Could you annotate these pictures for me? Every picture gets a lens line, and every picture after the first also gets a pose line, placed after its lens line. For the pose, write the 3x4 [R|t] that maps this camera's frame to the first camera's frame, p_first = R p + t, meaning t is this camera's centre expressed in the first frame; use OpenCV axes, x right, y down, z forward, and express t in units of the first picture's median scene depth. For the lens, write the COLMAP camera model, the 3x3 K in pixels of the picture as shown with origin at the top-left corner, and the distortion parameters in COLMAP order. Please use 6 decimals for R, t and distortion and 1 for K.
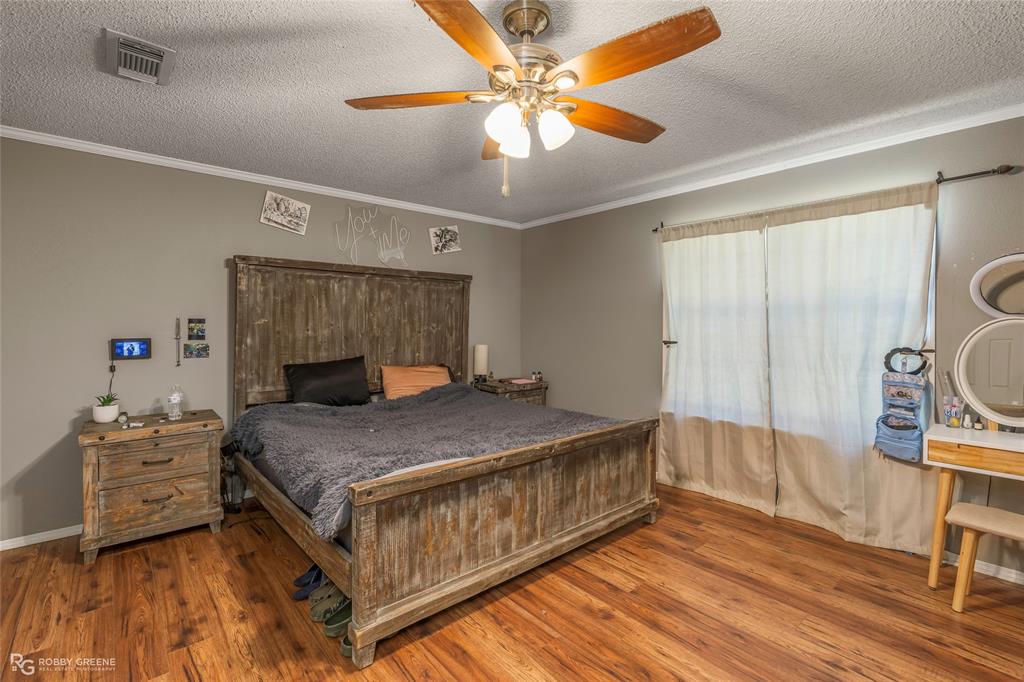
lens RADIAL K [[456.3, 0, 501.1], [0, 456.3, 330.4], [0, 0, 1]] dist [-0.002084, -0.000426]
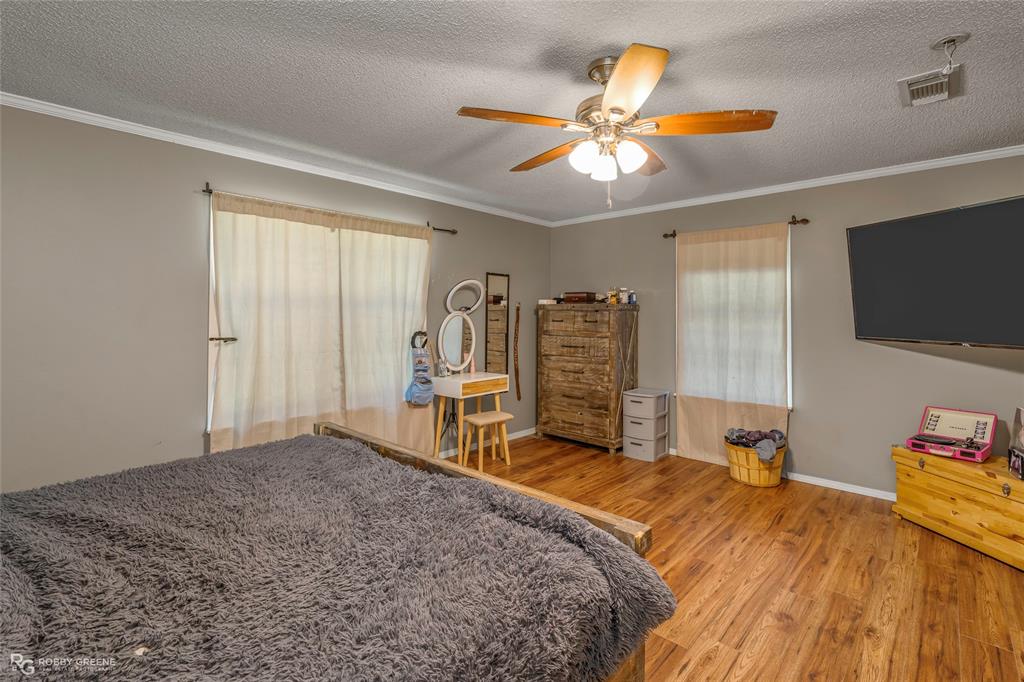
lens RADIAL K [[456.3, 0, 501.1], [0, 456.3, 330.4], [0, 0, 1]] dist [-0.002084, -0.000426]
pose [[-0.085400, -0.038137, 0.995617, -0.656287], [0.009437, 0.999191, 0.039083, -0.023136], [-0.996302, 0.012734, -0.084971, 0.846887]]
